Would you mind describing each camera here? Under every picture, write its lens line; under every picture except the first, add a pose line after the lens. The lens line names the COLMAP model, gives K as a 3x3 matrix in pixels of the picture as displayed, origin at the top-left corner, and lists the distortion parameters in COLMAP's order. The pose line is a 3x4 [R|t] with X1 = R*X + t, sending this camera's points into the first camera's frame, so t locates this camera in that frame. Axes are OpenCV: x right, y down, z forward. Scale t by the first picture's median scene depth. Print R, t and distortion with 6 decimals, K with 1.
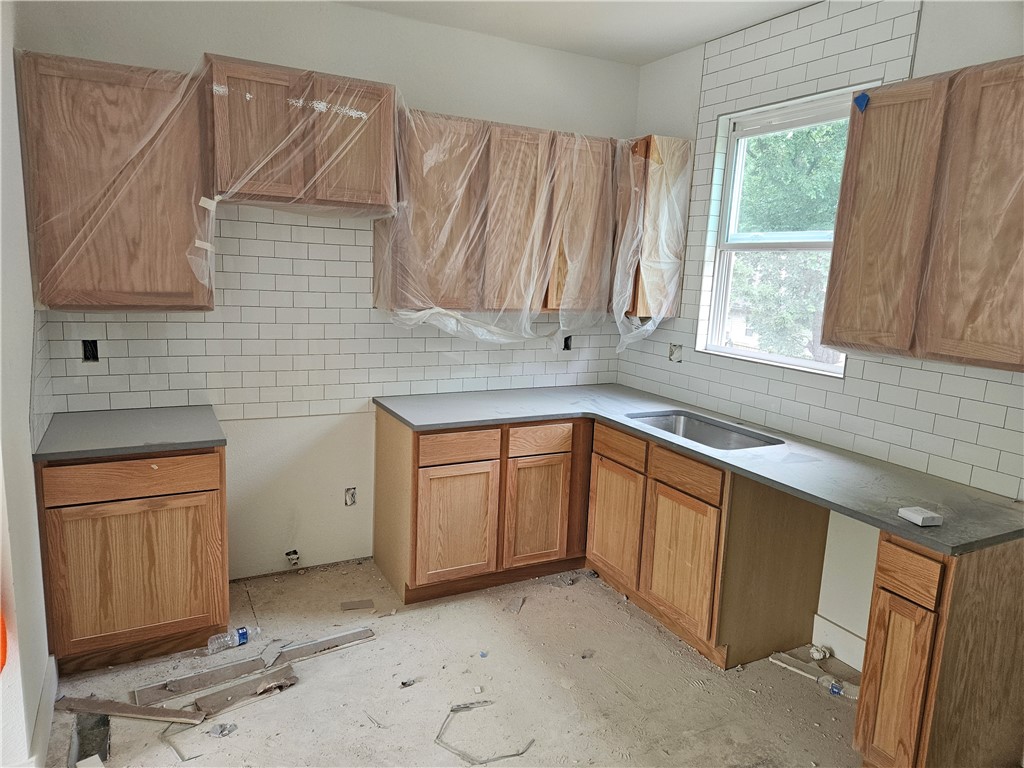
lens RADIAL K [[672.4, 0, 514.4], [0, 672.4, 371.3], [0, 0, 1]] dist [0.083516, -0.072263]
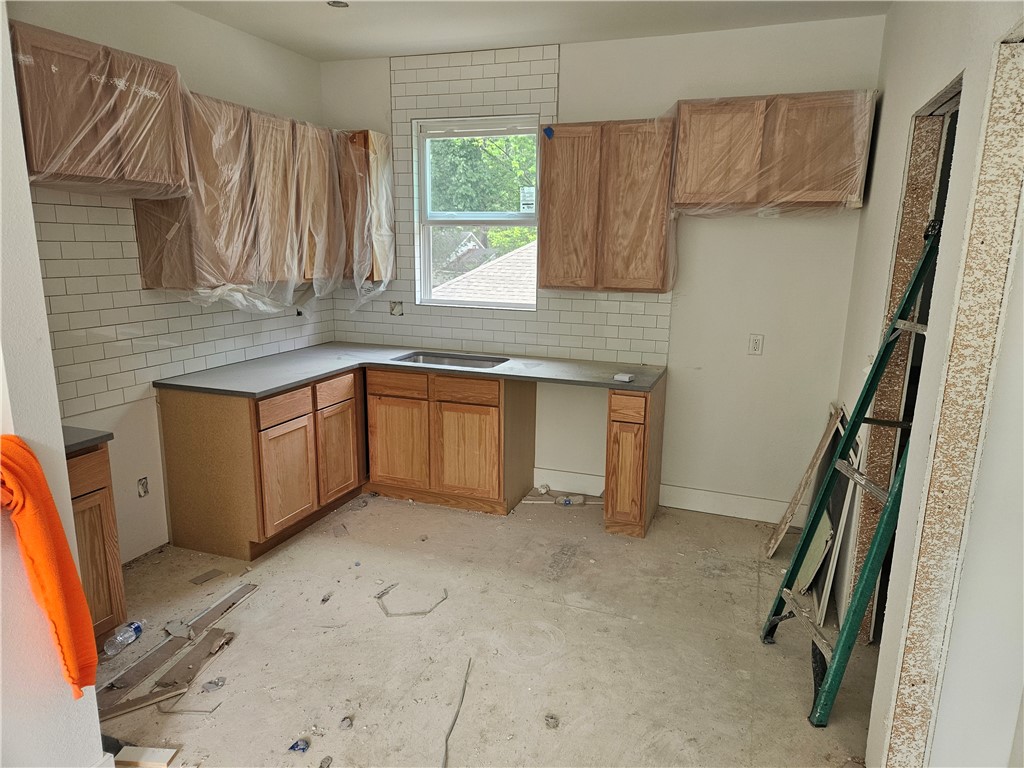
lens RADIAL K [[672.4, 0, 514.4], [0, 672.4, 371.3], [0, 0, 1]] dist [0.083516, -0.072263]
pose [[0.743206, -0.157892, 0.650165, -0.502792], [0.123453, 0.987432, 0.098678, -0.009798], [-0.657574, 0.006927, 0.753358, -0.093164]]
